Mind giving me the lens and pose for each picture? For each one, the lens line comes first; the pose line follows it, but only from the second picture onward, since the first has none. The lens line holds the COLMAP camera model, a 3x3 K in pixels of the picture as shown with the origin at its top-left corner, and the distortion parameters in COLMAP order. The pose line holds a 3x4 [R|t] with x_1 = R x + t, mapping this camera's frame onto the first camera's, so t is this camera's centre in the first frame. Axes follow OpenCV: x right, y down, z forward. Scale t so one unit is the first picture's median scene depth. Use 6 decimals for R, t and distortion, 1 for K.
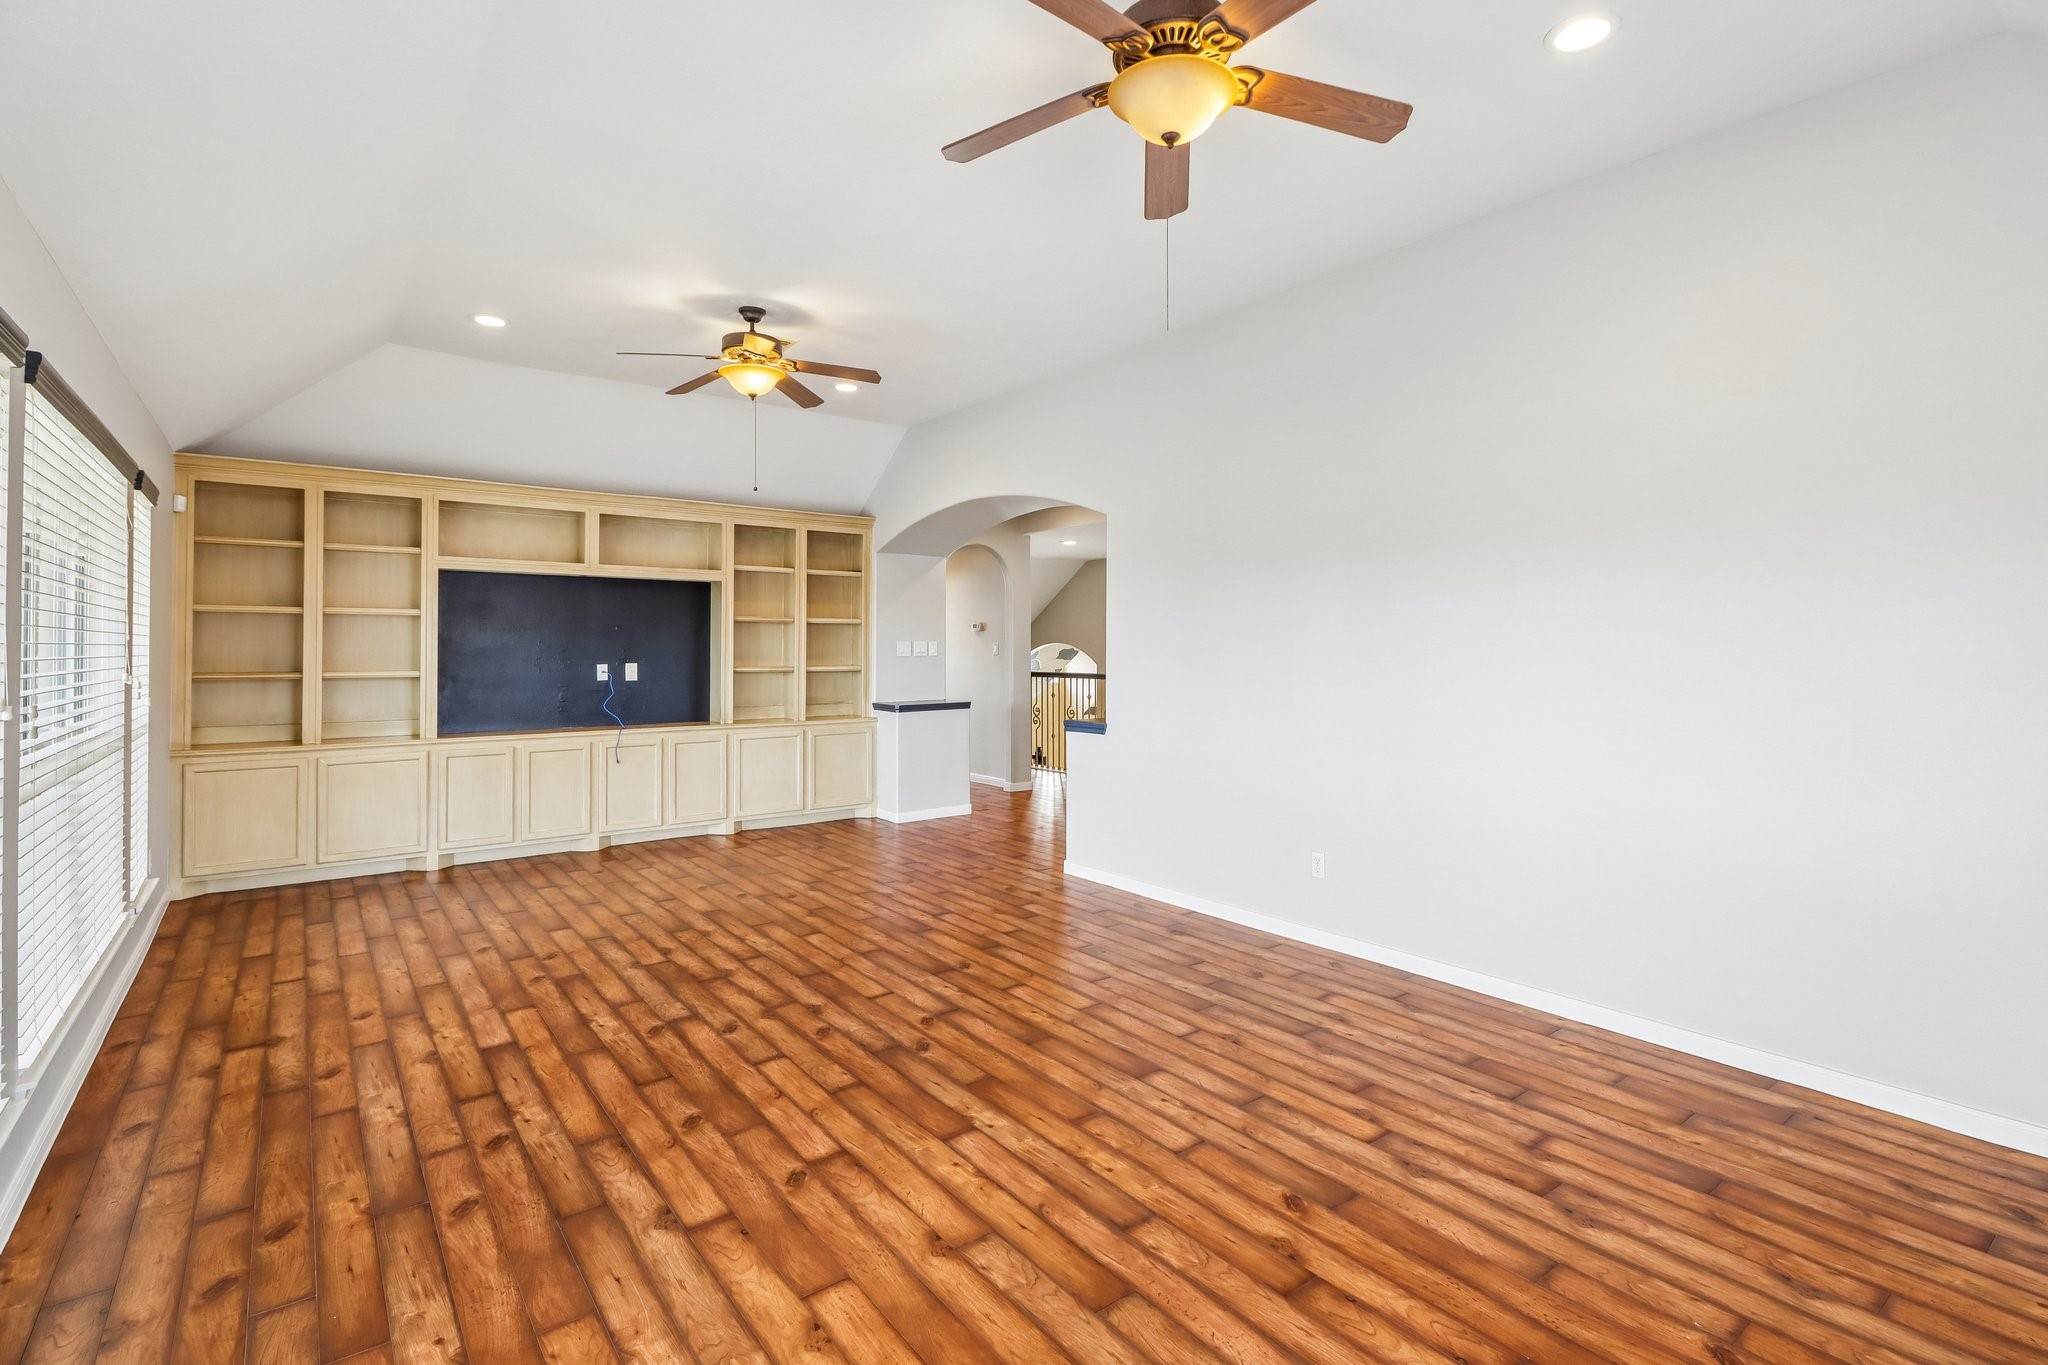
lens RADIAL K [[962.0, 0, 1042.5], [0, 962.0, 650.1], [0, 0, 1]] dist [0.008092, -0.002382]
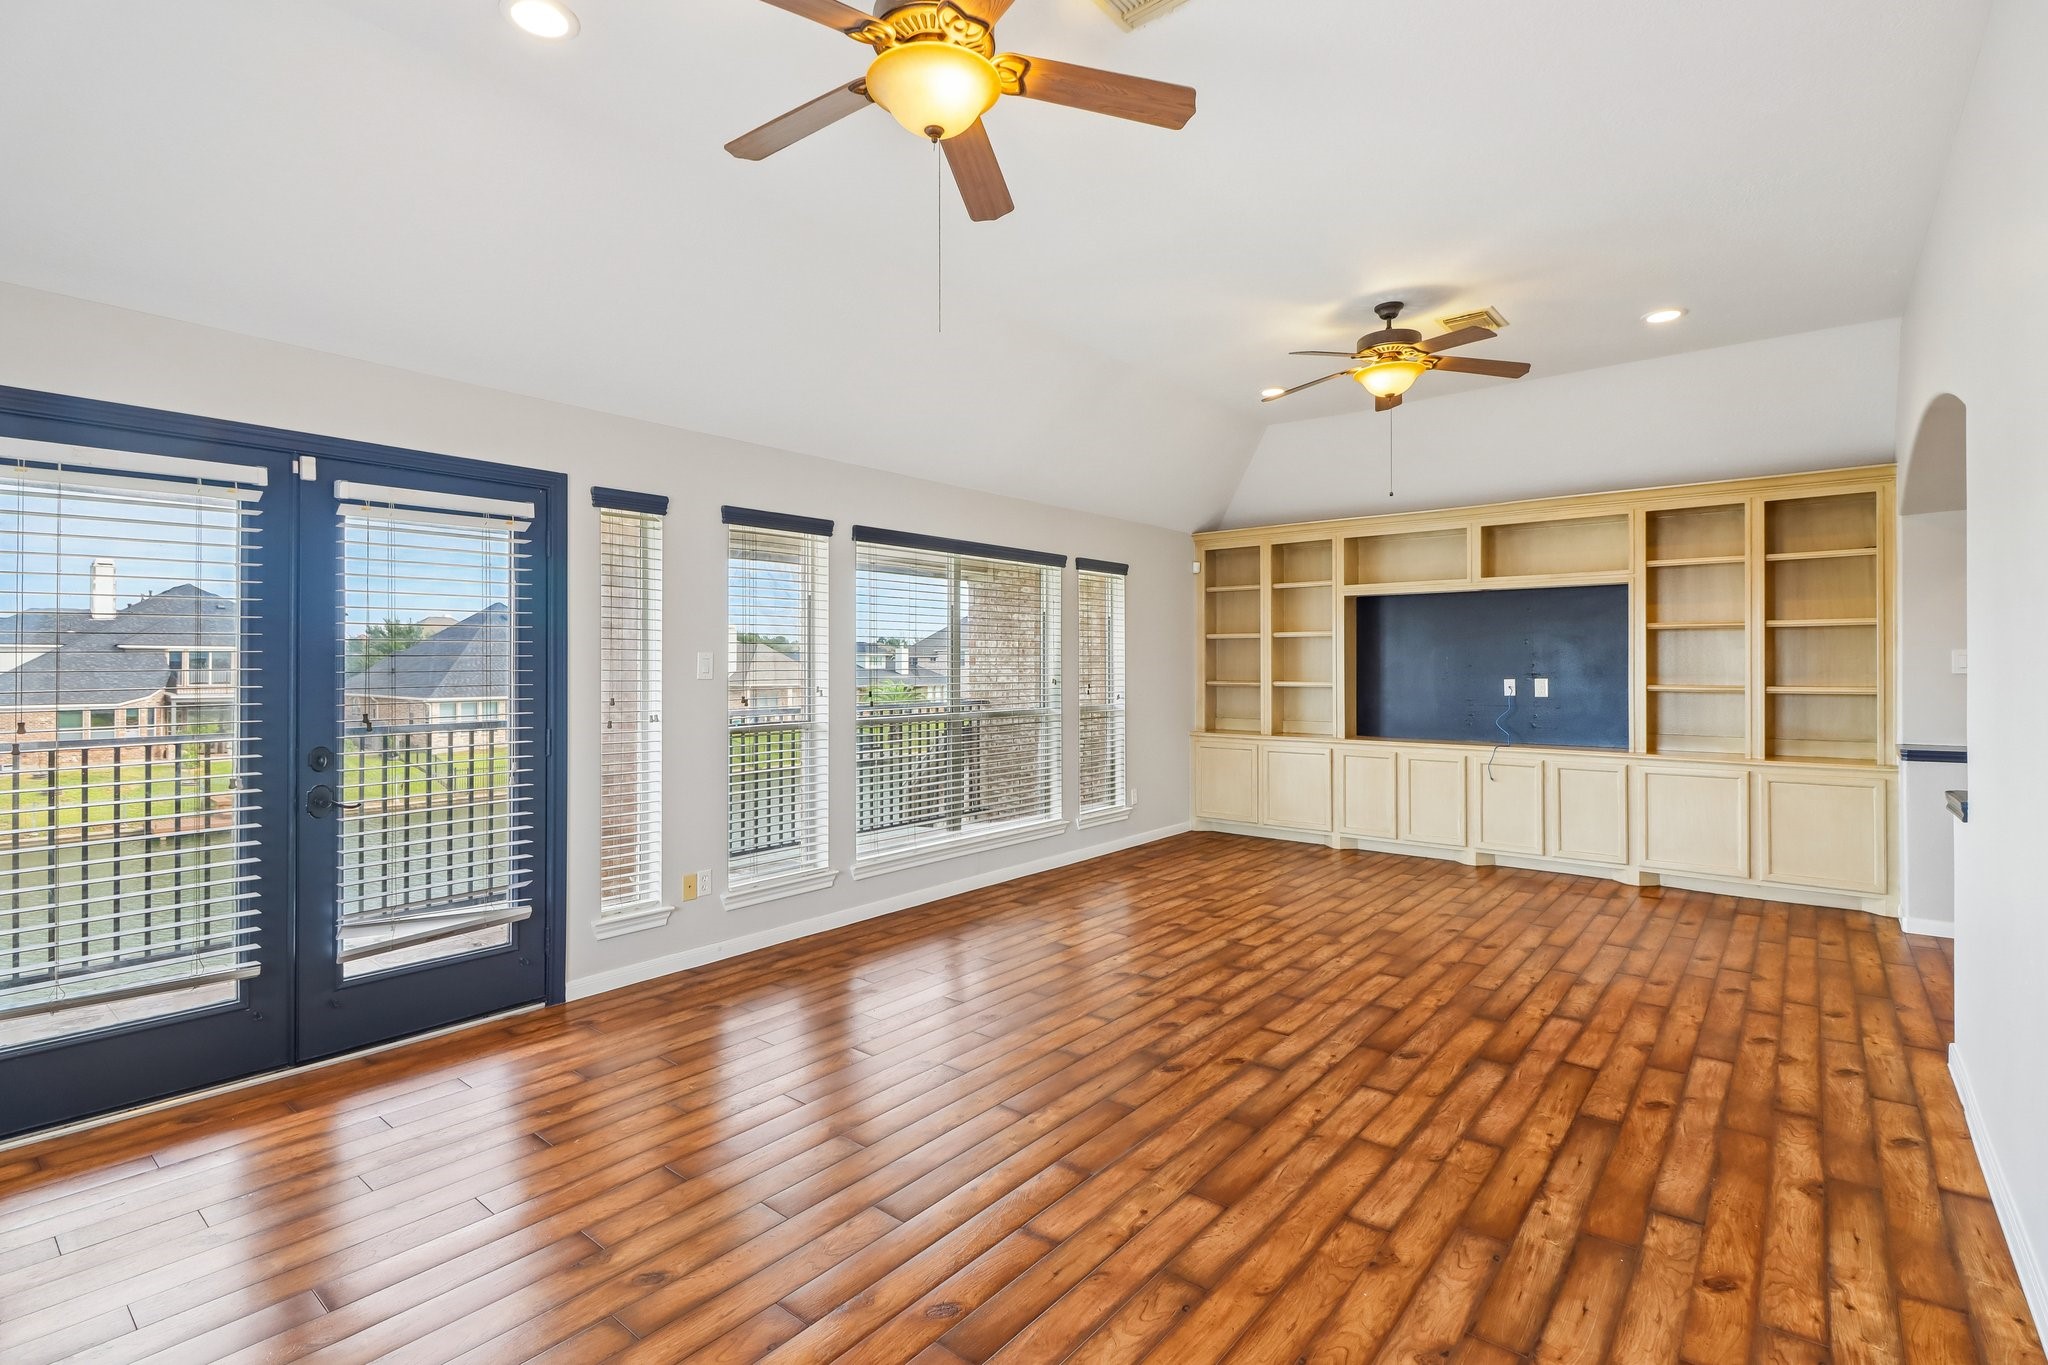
lens RADIAL K [[962.0, 0, 1016.6], [0, 962.0, 667.0], [0, 0, 1]] dist [0.008092, -0.002382]
pose [[0.217267, 0.001986, -0.976110, 0.640725], [0.000566, 0.999998, 0.002161, 0.000683], [0.976112, -0.001022, 0.217265, 0.508085]]
